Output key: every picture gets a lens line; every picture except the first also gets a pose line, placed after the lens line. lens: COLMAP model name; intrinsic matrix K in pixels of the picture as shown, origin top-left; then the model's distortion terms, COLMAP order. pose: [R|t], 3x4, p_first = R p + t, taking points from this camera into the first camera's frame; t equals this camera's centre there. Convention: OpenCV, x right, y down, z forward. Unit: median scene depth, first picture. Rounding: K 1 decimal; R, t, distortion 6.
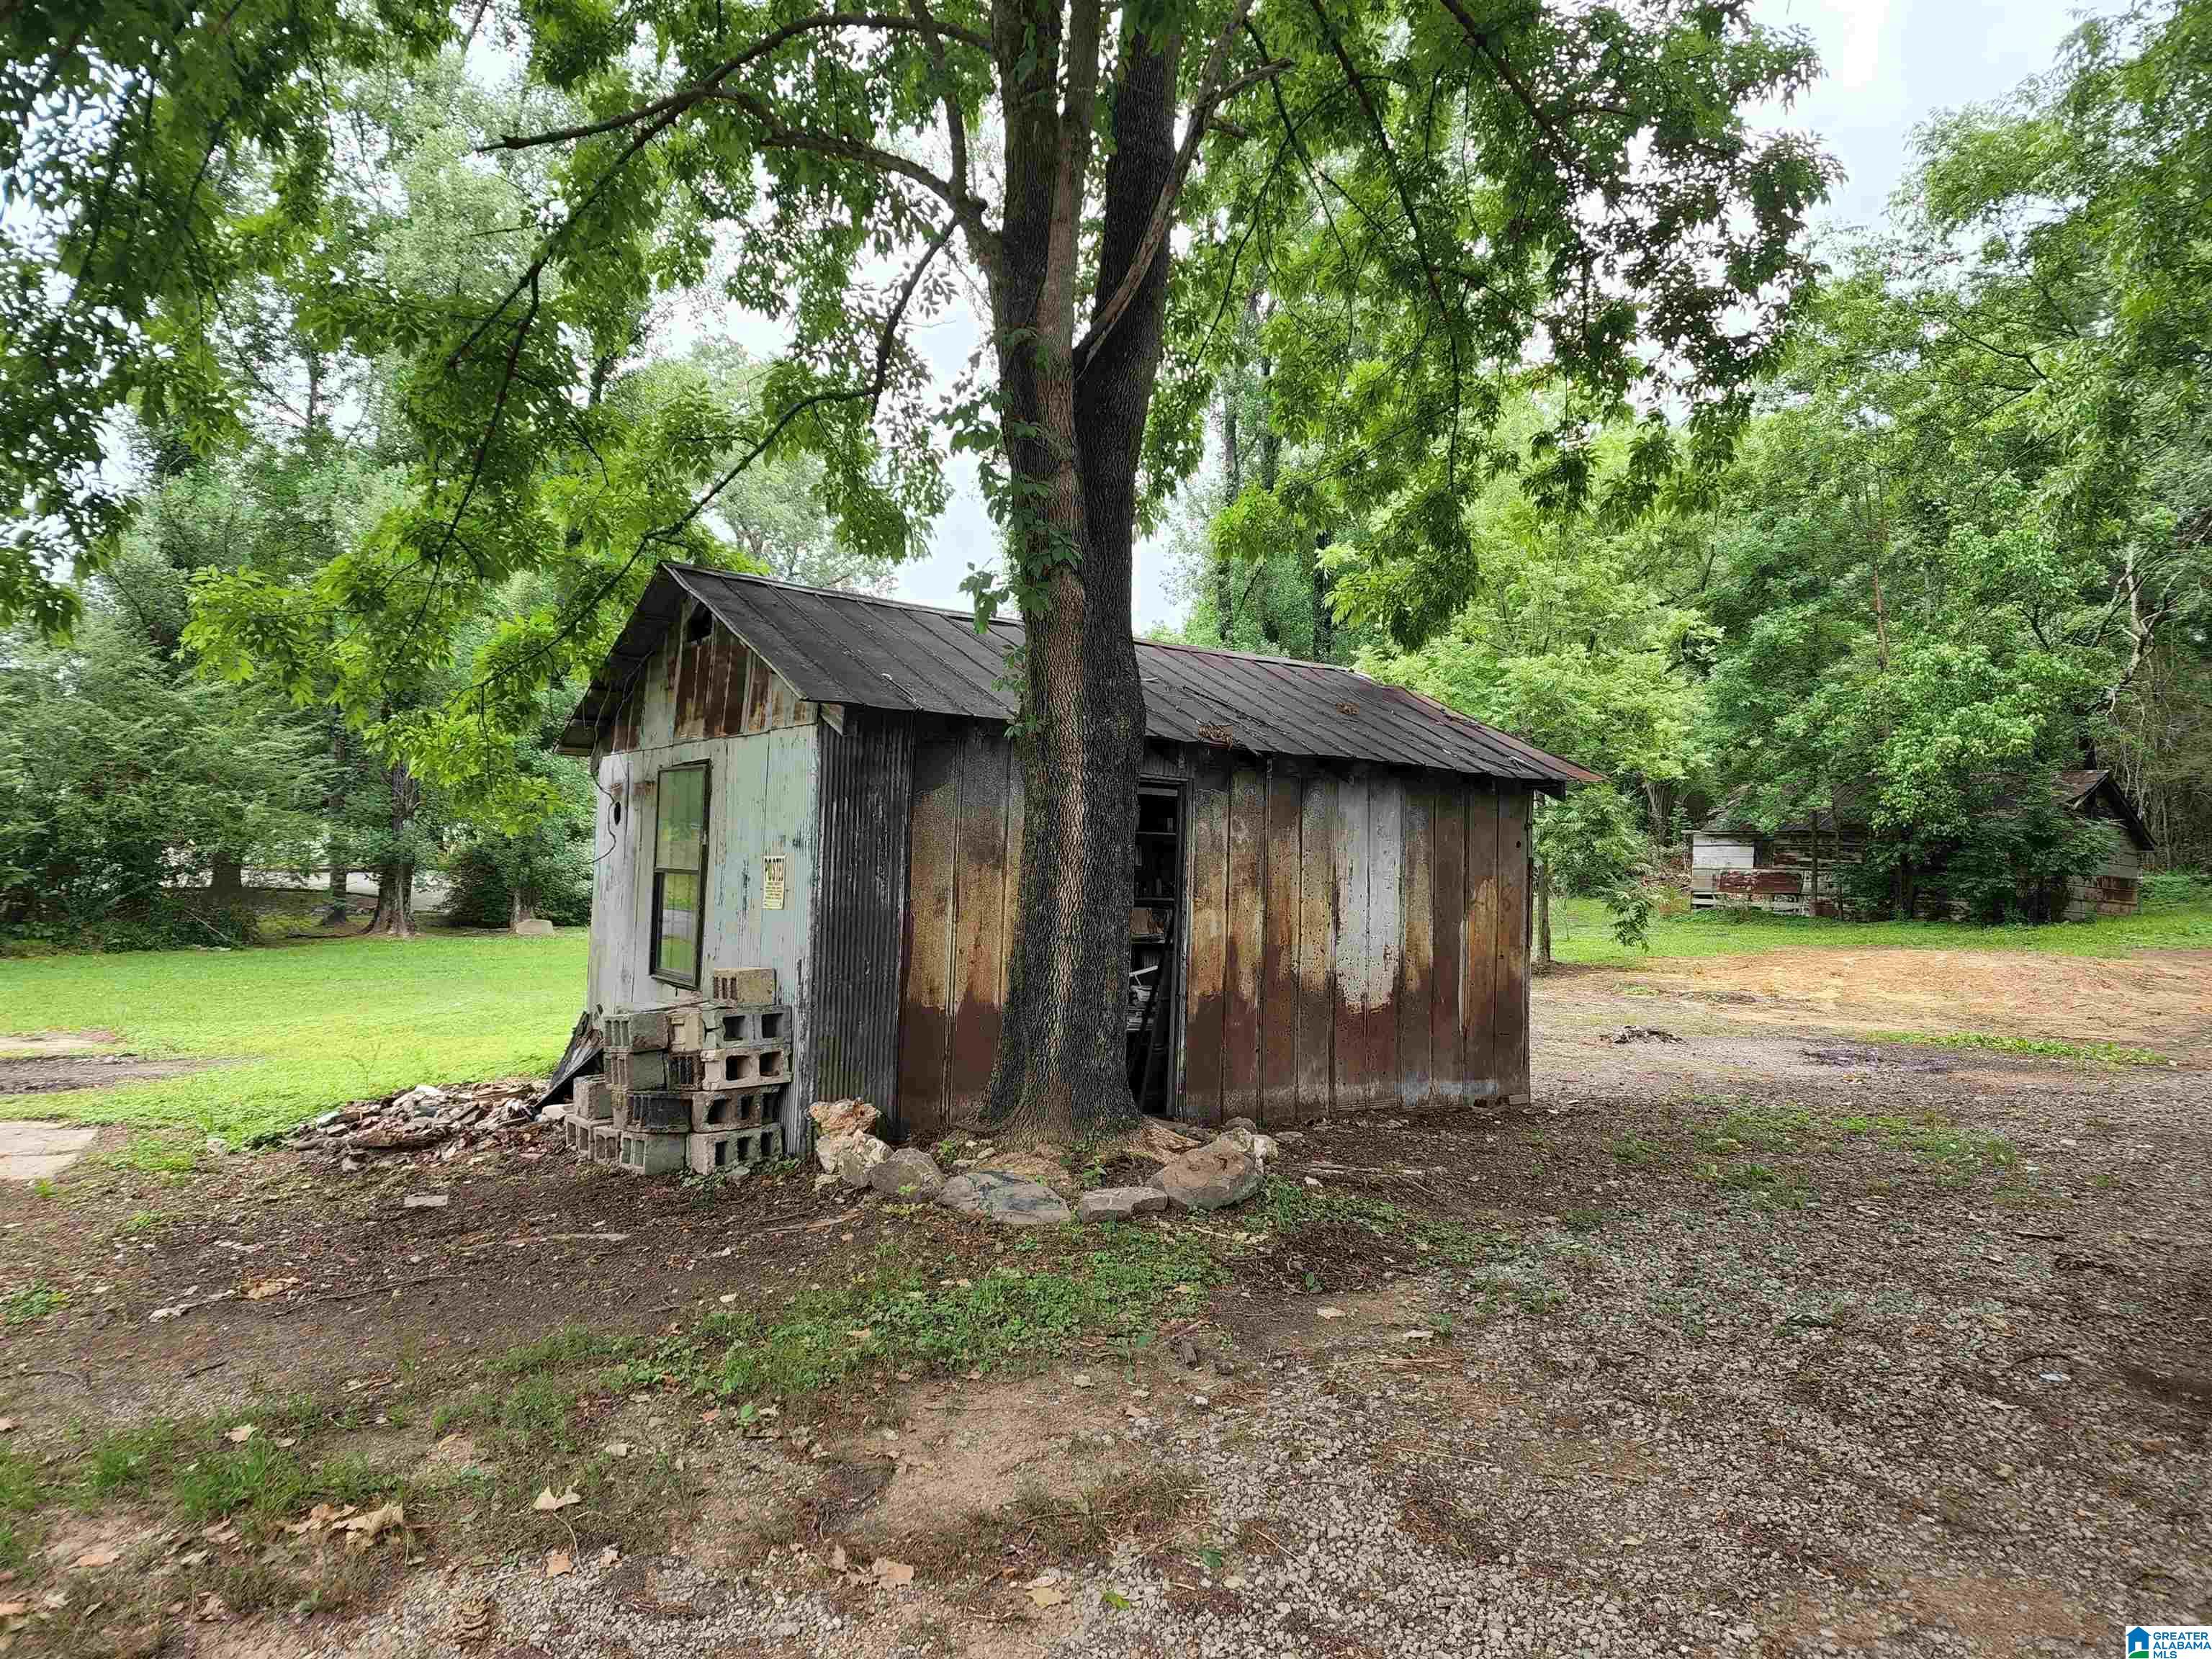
lens RADIAL K [[1477.4, 0, 1111.1], [0, 1477.4, 823.3], [0, 0, 1]] dist [0.054140, -0.016767]
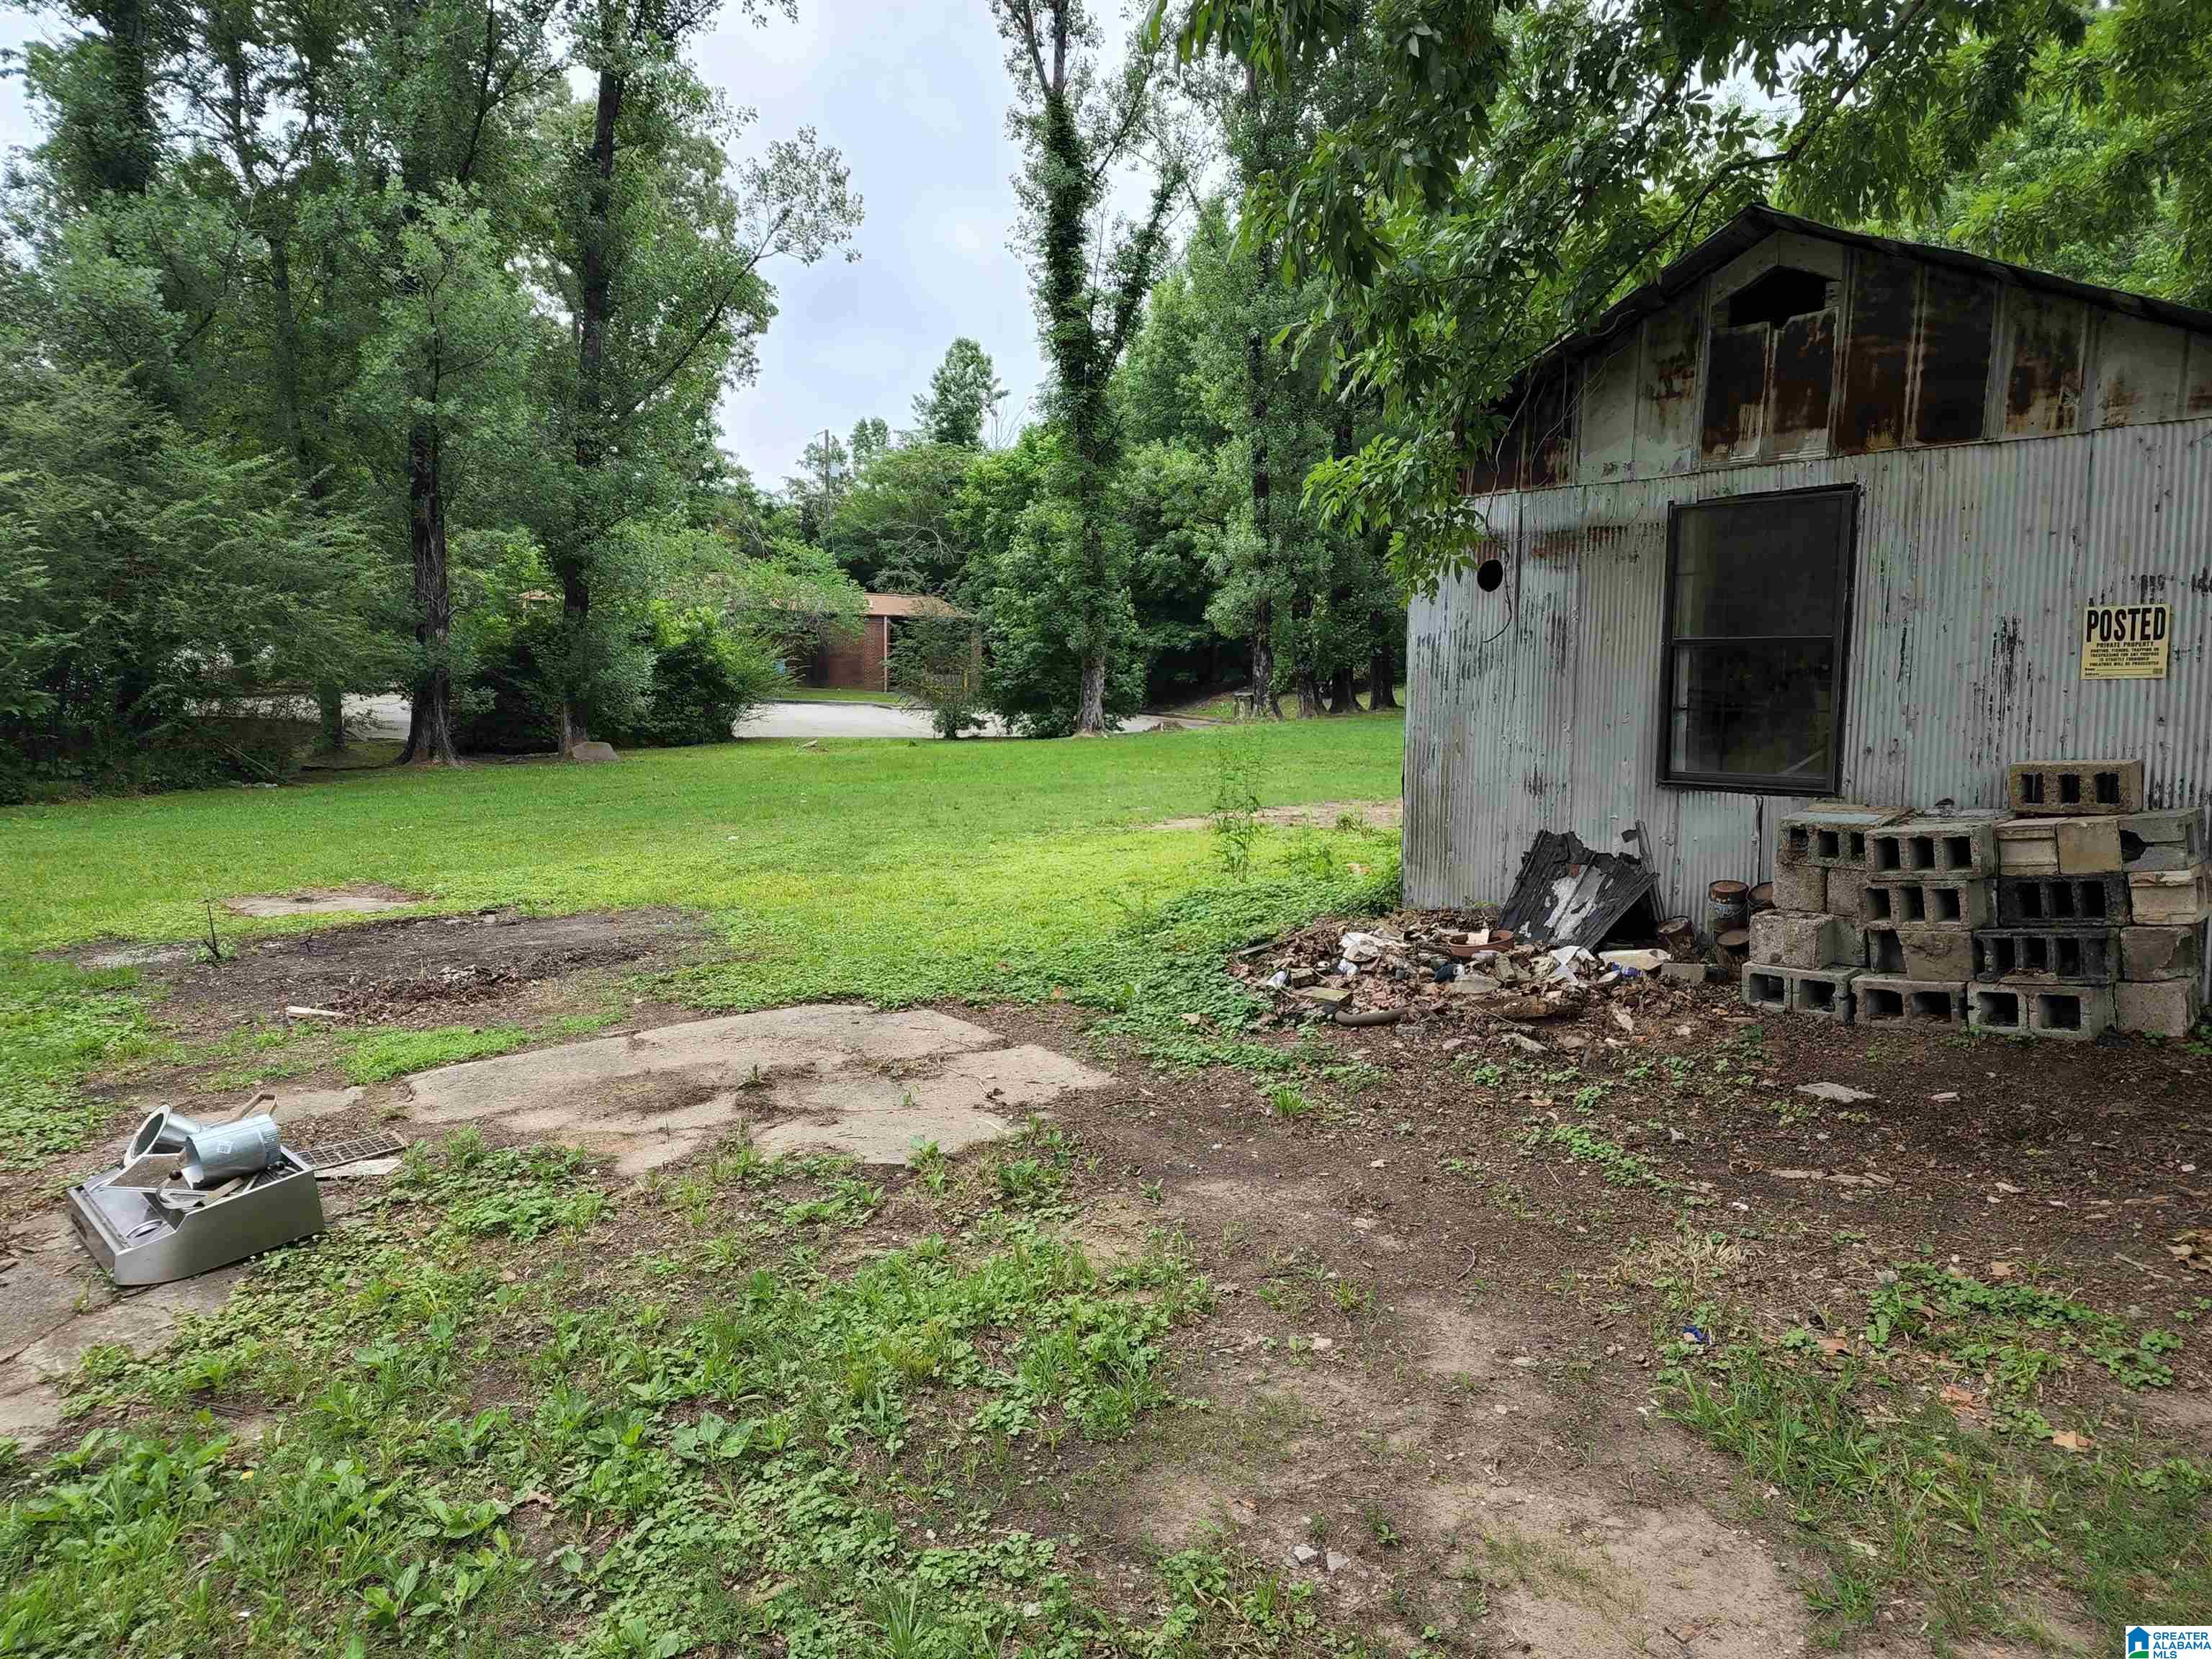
lens RADIAL K [[1477.4, 0, 1103.8], [0, 1477.4, 842.0], [0, 0, 1]] dist [0.054140, -0.016767]
pose [[0.987446, -0.043213, 0.151933, -0.290178], [0.021614, 0.989768, 0.141038, 0.007659], [-0.156473, -0.135983, 0.978276, 0.117607]]
